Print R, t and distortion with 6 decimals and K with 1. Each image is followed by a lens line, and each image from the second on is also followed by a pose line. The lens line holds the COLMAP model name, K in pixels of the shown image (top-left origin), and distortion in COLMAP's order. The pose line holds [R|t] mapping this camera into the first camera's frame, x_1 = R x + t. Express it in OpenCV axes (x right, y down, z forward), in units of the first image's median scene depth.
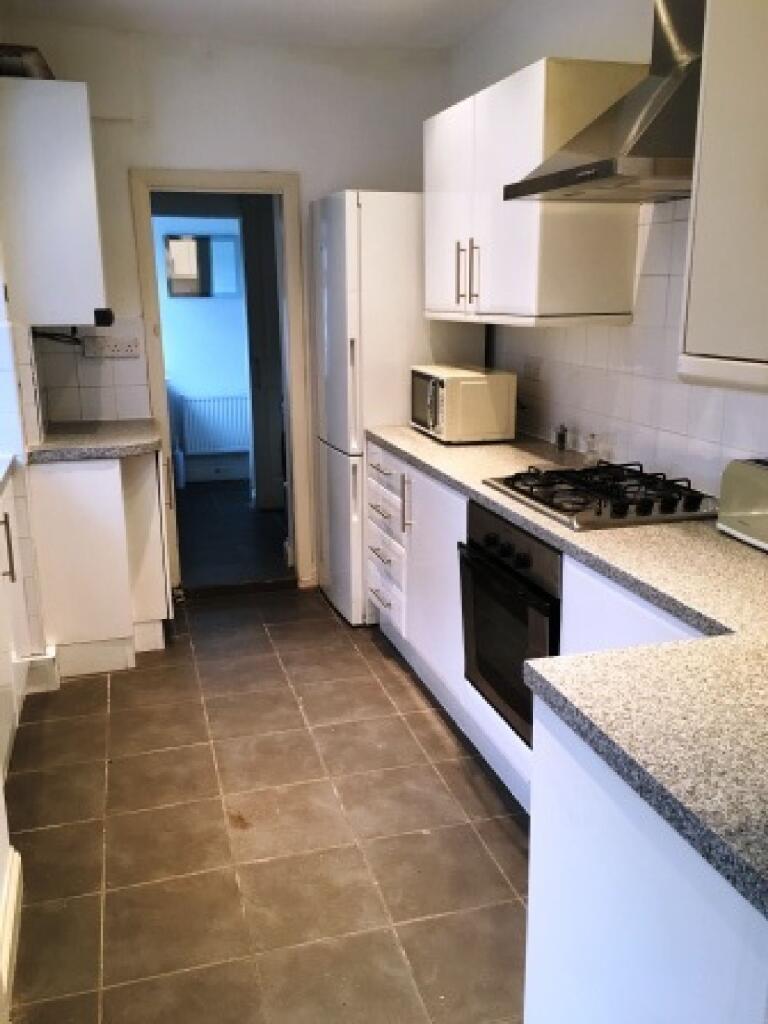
lens RADIAL K [[873.4, 0, 380.2], [0, 873.4, 511.4], [0, 0, 1]] dist [0.078204, -0.106364]
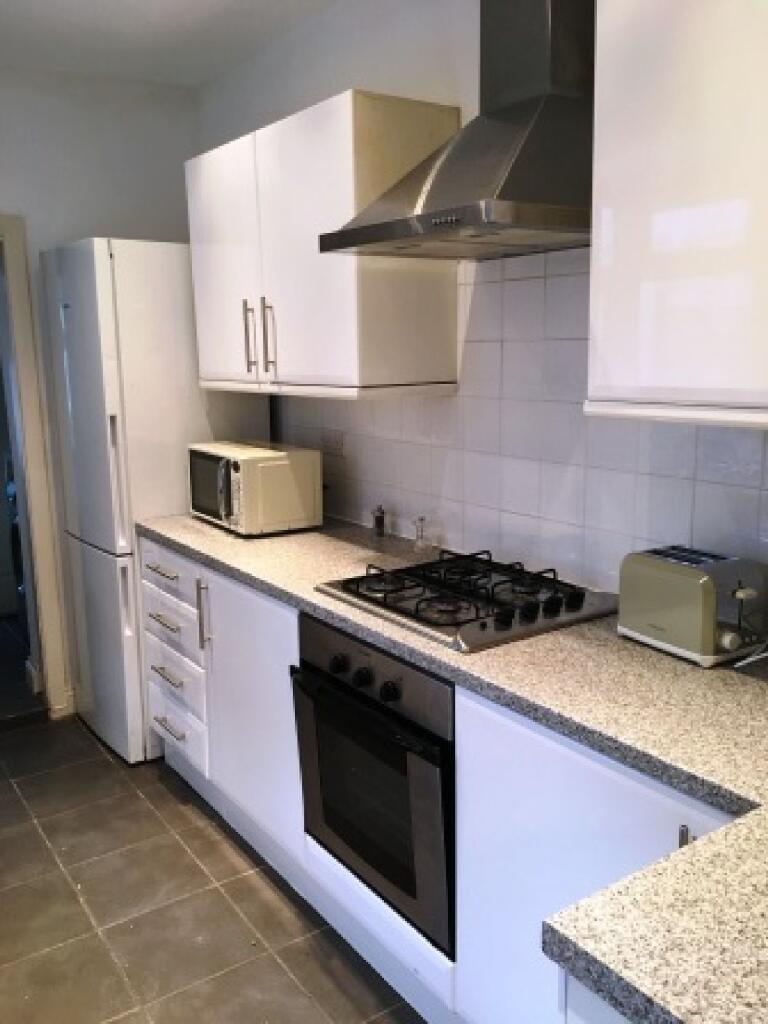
lens RADIAL K [[873.4, 0, 383.9], [0, 873.4, 508.8], [0, 0, 1]] dist [0.078204, -0.106364]
pose [[0.948310, -0.064133, 0.310798, -0.068624], [0.085169, 0.994871, -0.054579, -0.056312], [-0.305704, 0.078228, 0.948908, 0.195636]]
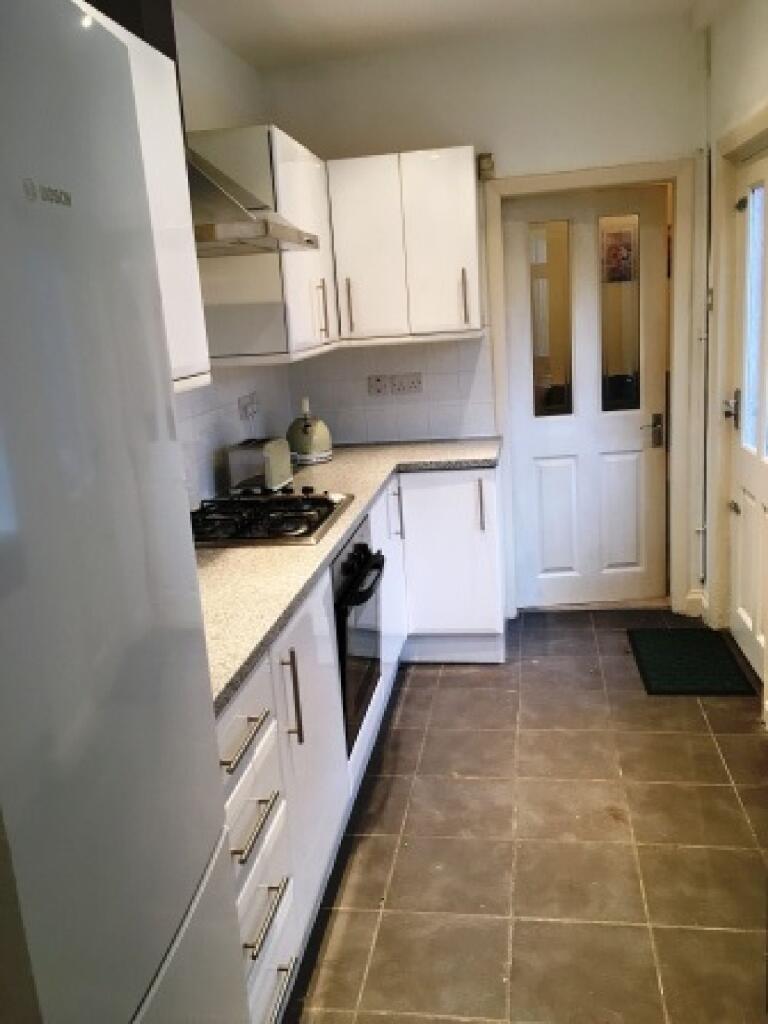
lens RADIAL K [[873.4, 0, 382.8], [0, 873.4, 510.4], [0, 0, 1]] dist [0.078204, -0.106364]
pose [[-0.898834, -0.024175, 0.437622, -0.330003], [0.185938, 0.883141, 0.430685, -0.427069], [-0.396894, 0.468485, -0.789302, 1.621521]]
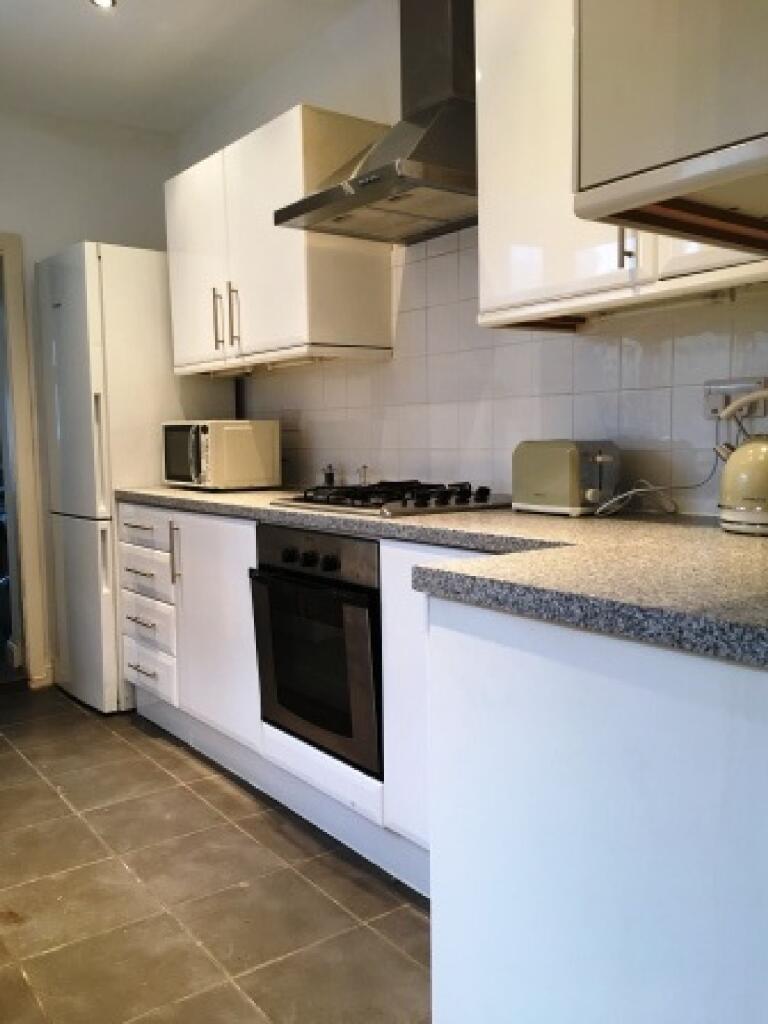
lens RADIAL K [[873.4, 0, 384.9], [0, 873.4, 510.3], [0, 0, 1]] dist [0.078204, -0.106364]
pose [[0.936995, -0.037529, 0.347321, -0.098213], [0.095557, 0.983829, -0.151488, 0.128415], [-0.336020, 0.175133, 0.925429, 0.060417]]
